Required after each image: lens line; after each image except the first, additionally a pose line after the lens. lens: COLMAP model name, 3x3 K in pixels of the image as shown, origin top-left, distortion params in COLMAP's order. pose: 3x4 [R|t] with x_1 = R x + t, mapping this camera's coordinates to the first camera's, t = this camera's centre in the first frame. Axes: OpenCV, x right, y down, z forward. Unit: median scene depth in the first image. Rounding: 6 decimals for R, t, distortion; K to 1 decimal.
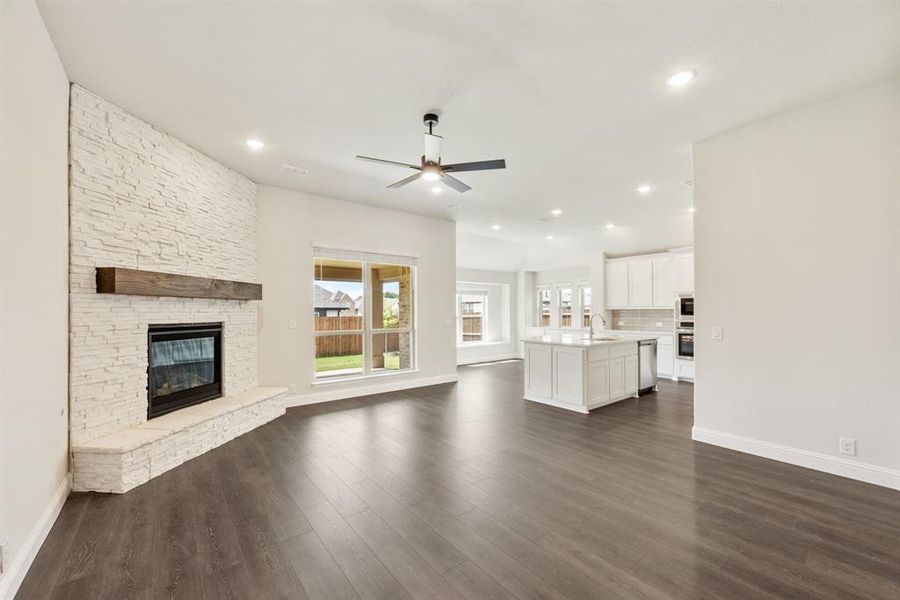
lens RADIAL K [[361.8, 0, 450.9], [0, 361.8, 310.9], [0, 0, 1]] dist [-0.000727, 0.000043]
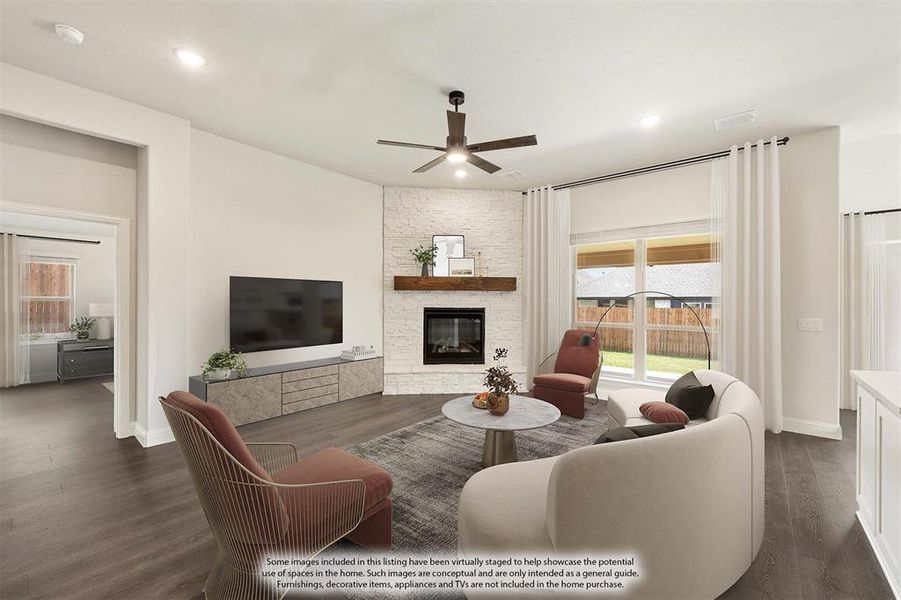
lens RADIAL K [[381.3, 0, 450.5], [0, 381.3, 300.0], [0, 0, 1]] dist [0.000167, 0.000009]
pose [[0.223818, 0.002018, -0.974629, 0.655031], [-0.005566, 0.999984, 0.000792, 0.000547], [0.974615, 0.005247, 0.223826, 0.520356]]
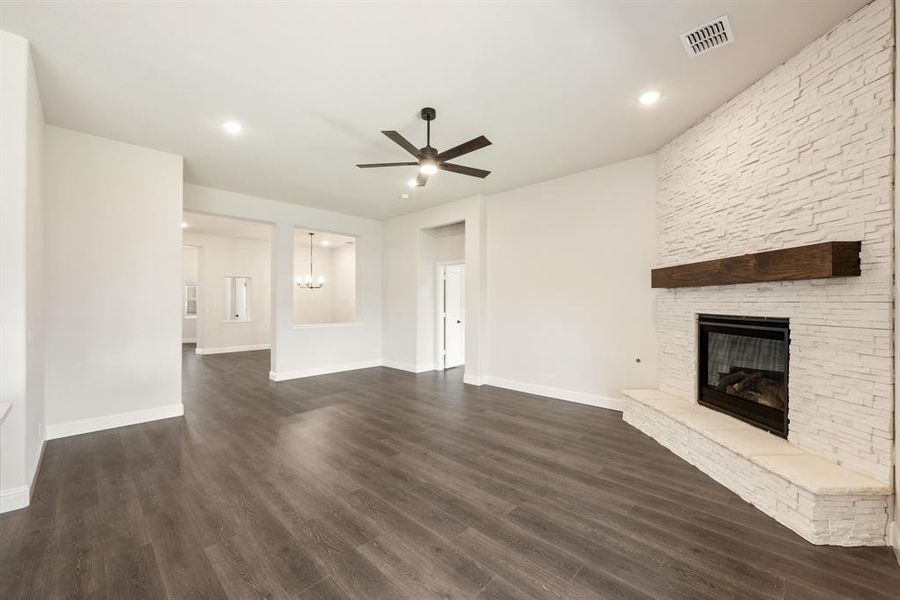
lens RADIAL K [[366.6, 0, 448.5], [0, 366.6, 303.6], [0, 0, 1]] dist [-0.000251, -0.000044]
pose [[-0.992101, 0.006033, -0.125300, 0.014734], [0.005342, 0.999969, 0.005852, -0.001258], [0.125332, 0.005137, -0.992102, 1.420112]]
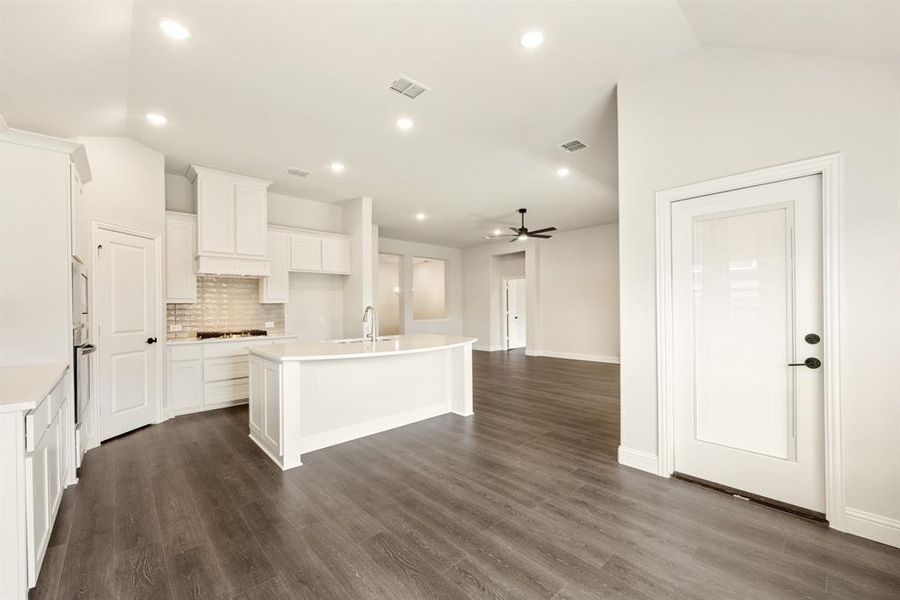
lens RADIAL K [[366.6, 0, 448.5], [0, 366.6, 303.6], [0, 0, 1]] dist [-0.000251, -0.000044]
pose [[-0.997453, 0.014244, -0.069892, 0.368858], [0.014940, 0.999844, -0.009456, 0.015076], [0.069746, -0.010476, -0.997510, 2.147121]]
